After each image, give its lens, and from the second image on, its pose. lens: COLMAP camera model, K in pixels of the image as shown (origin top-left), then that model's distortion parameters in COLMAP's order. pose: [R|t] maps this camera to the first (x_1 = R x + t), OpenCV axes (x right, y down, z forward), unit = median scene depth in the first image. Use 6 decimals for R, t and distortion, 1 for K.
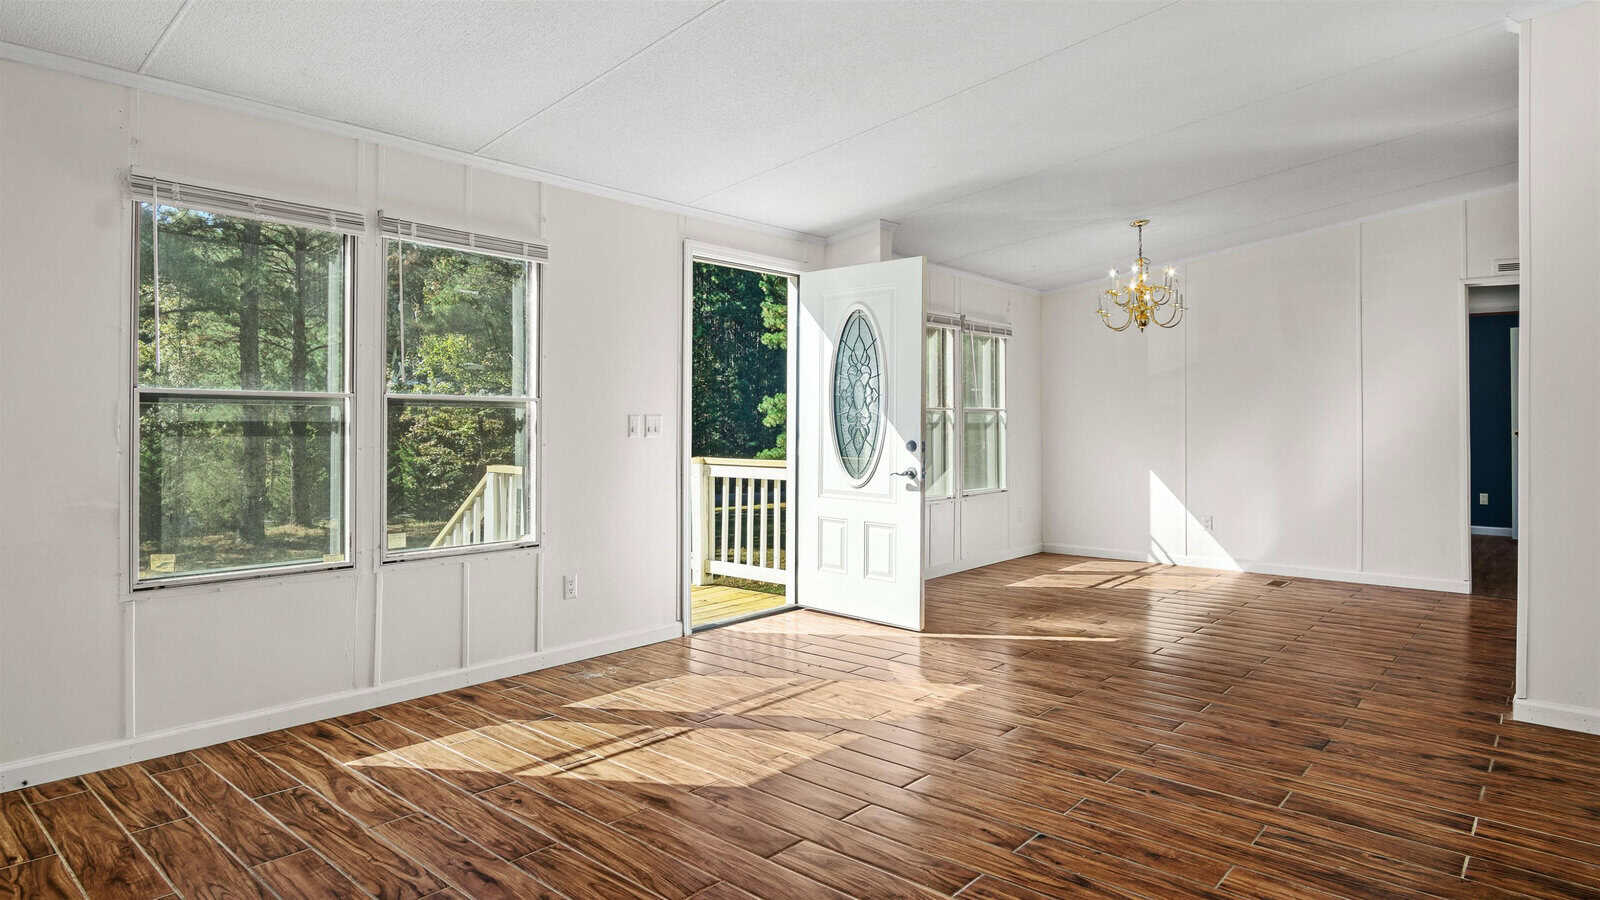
lens RADIAL K [[906.0, 0, 777.4], [0, 906.0, 418.9], [0, 0, 1]] dist [-0.003791, -0.000602]
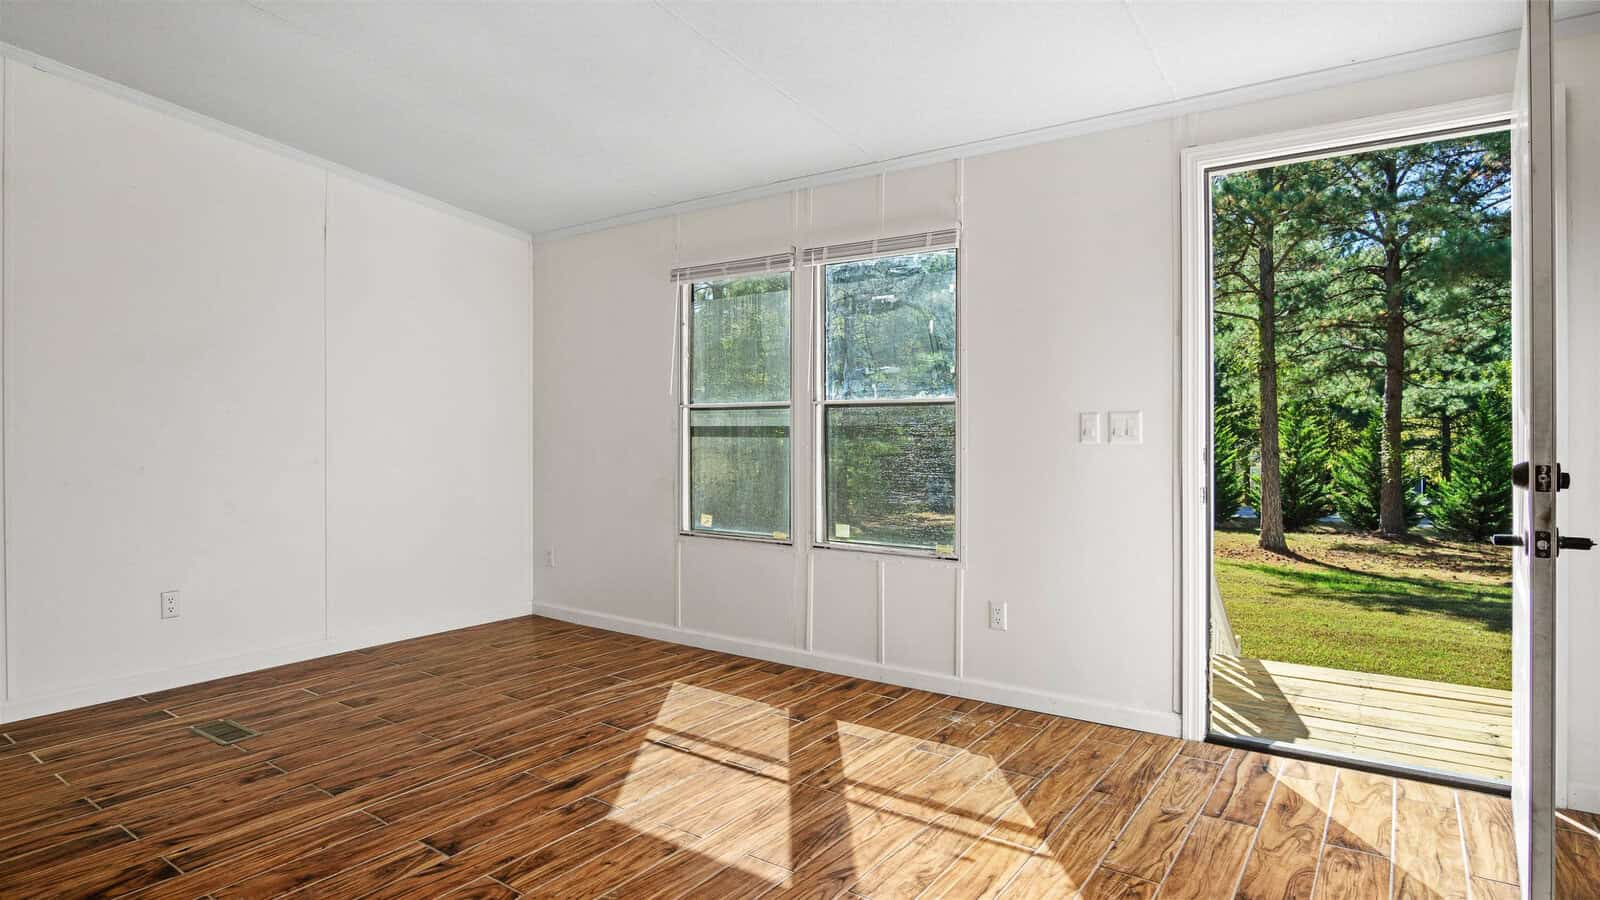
lens RADIAL K [[873.0, 0, 807.2], [0, 873.0, 428.8], [0, 0, 1]] dist [0.027843, 0.000033]
pose [[0.120183, -0.008390, -0.992716, 0.737059], [0.004879, 0.999957, -0.007861, 0.018811], [0.992740, -0.003899, 0.120219, 0.934581]]
